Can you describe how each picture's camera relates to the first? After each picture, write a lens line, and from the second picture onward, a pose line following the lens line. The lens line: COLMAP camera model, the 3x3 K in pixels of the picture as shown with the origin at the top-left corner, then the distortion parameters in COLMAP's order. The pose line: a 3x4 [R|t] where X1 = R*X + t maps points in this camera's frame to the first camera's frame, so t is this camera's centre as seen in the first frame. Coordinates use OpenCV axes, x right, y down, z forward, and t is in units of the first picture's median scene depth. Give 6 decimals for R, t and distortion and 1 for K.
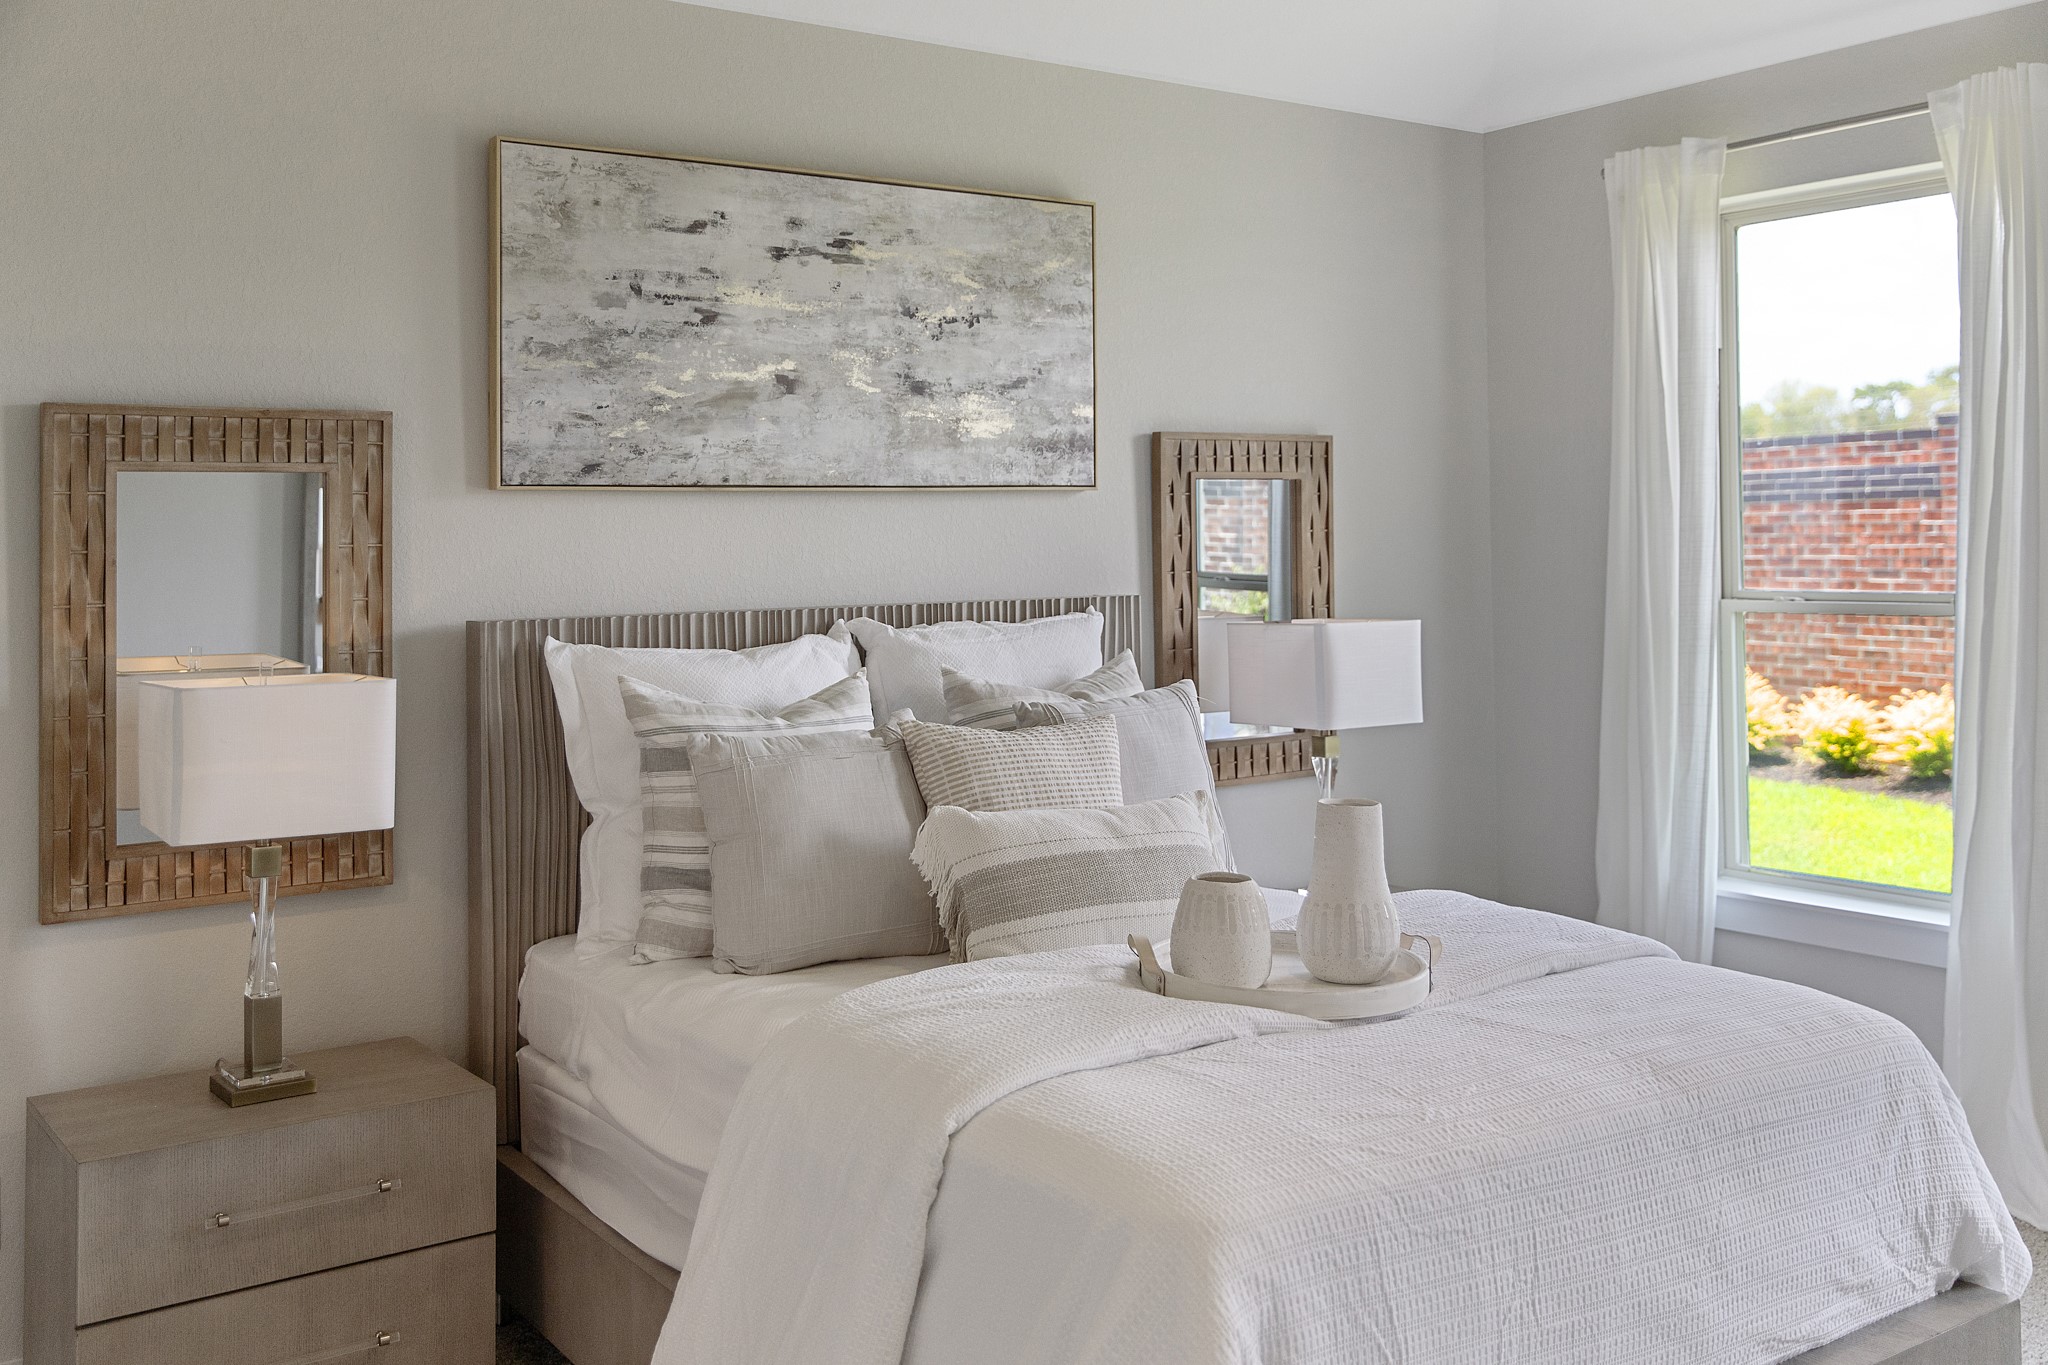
lens RADIAL K [[1846.9, 0, 993.6], [0, 1846.9, 506.2], [0, 0, 1]] dist [-0.001425, 0.003991]
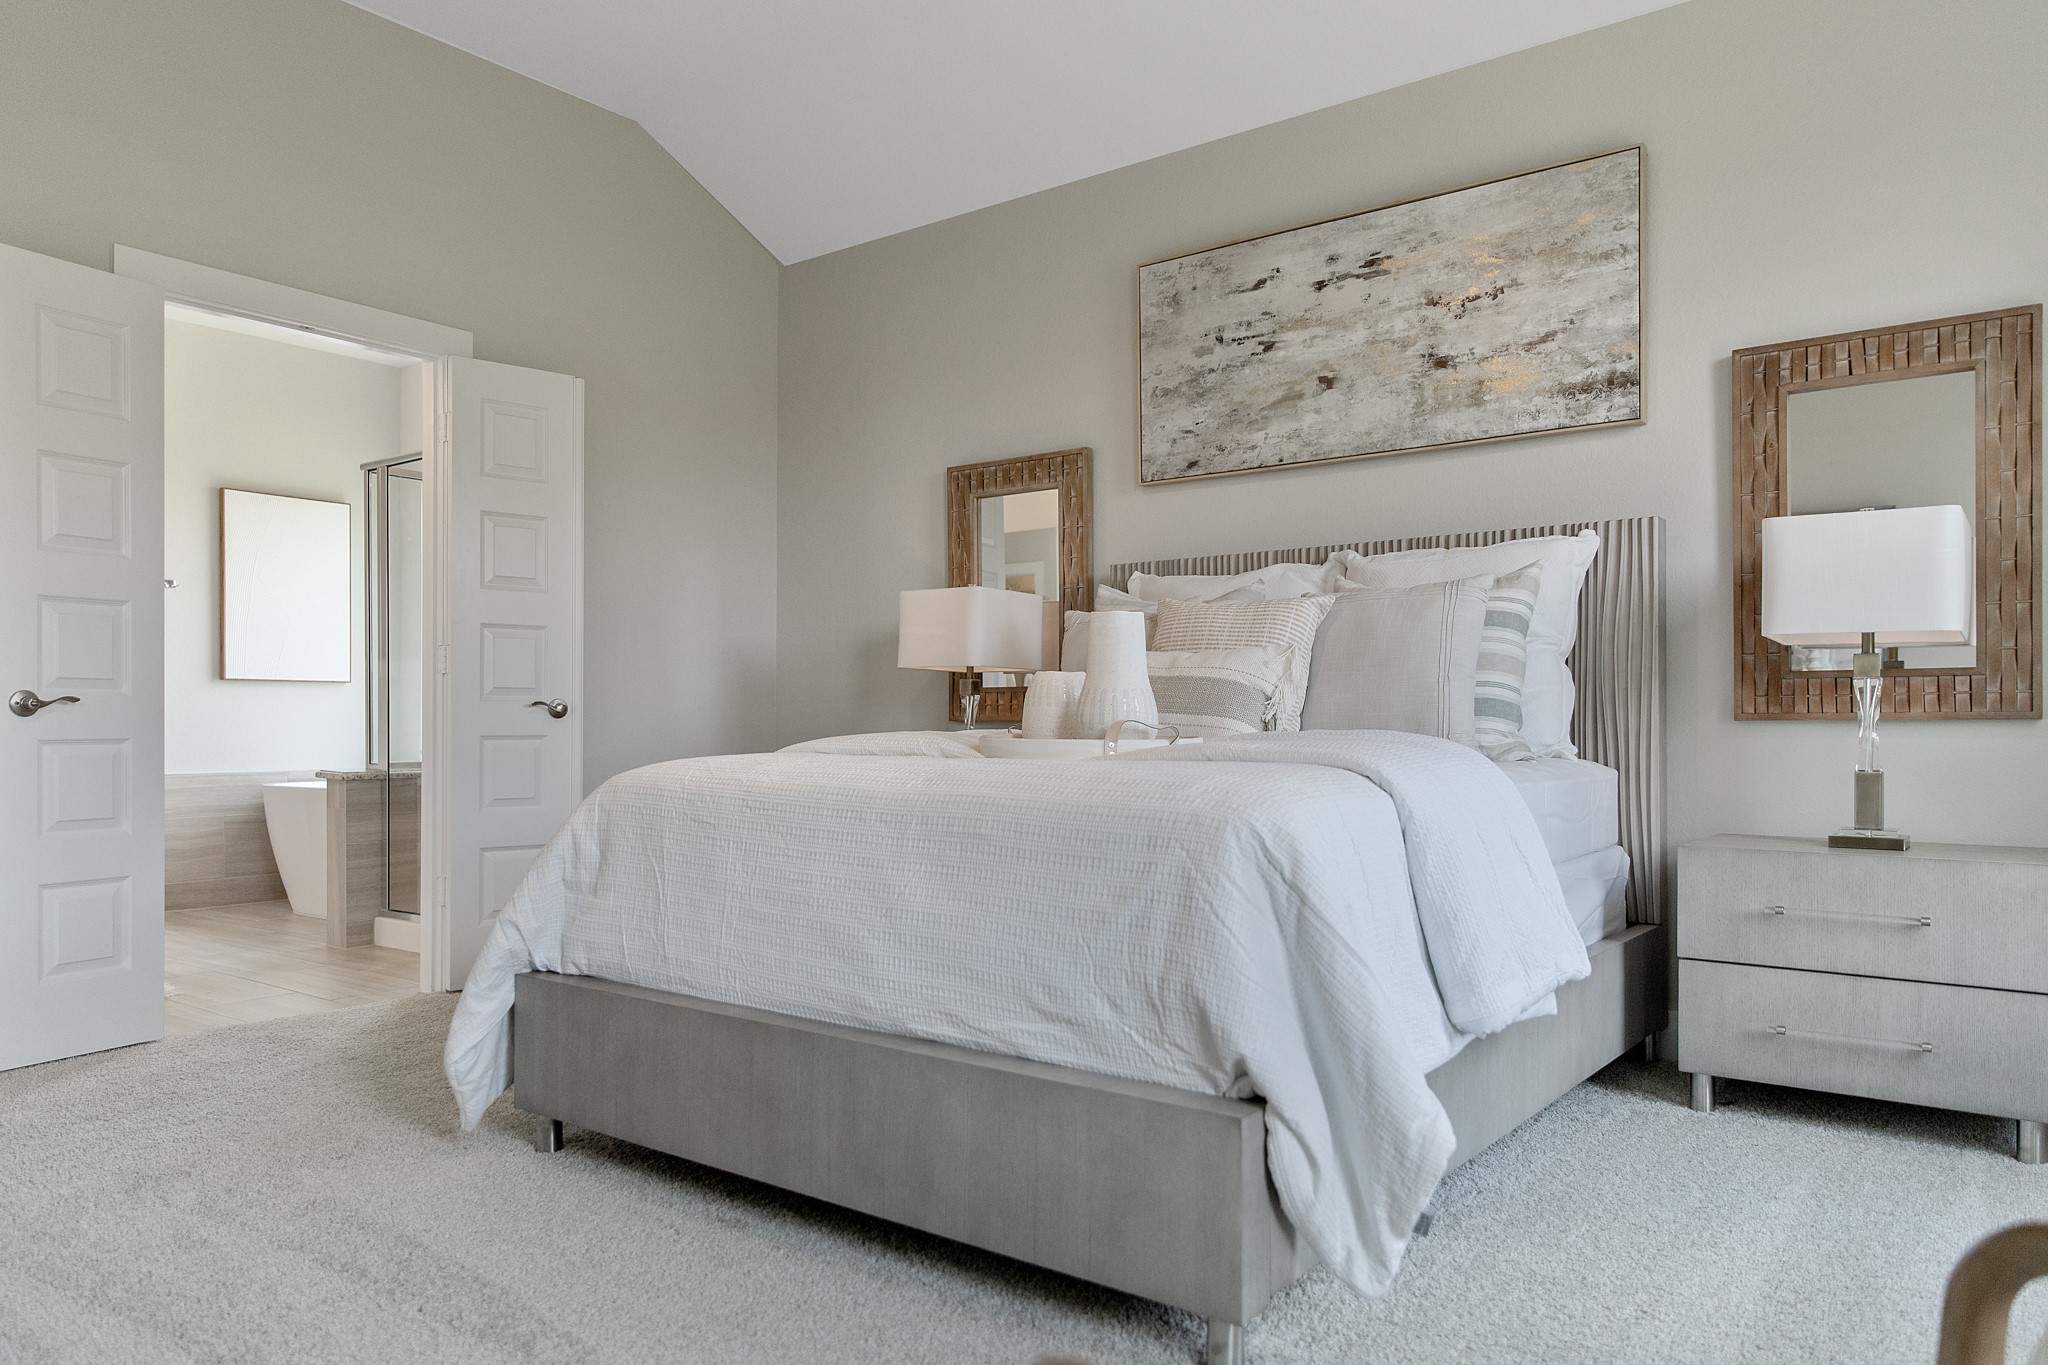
lens RADIAL K [[1381.5, 0, 1020.8], [0, 1381.5, 701.6], [0, 0, 1]] dist [-0.000402, -0.001114]
pose [[0.307698, -0.002445, -0.951481, 0.749392], [0.010340, 0.999946, 0.000774, 0.157263], [0.951428, -0.010076, 0.307707, 0.473893]]
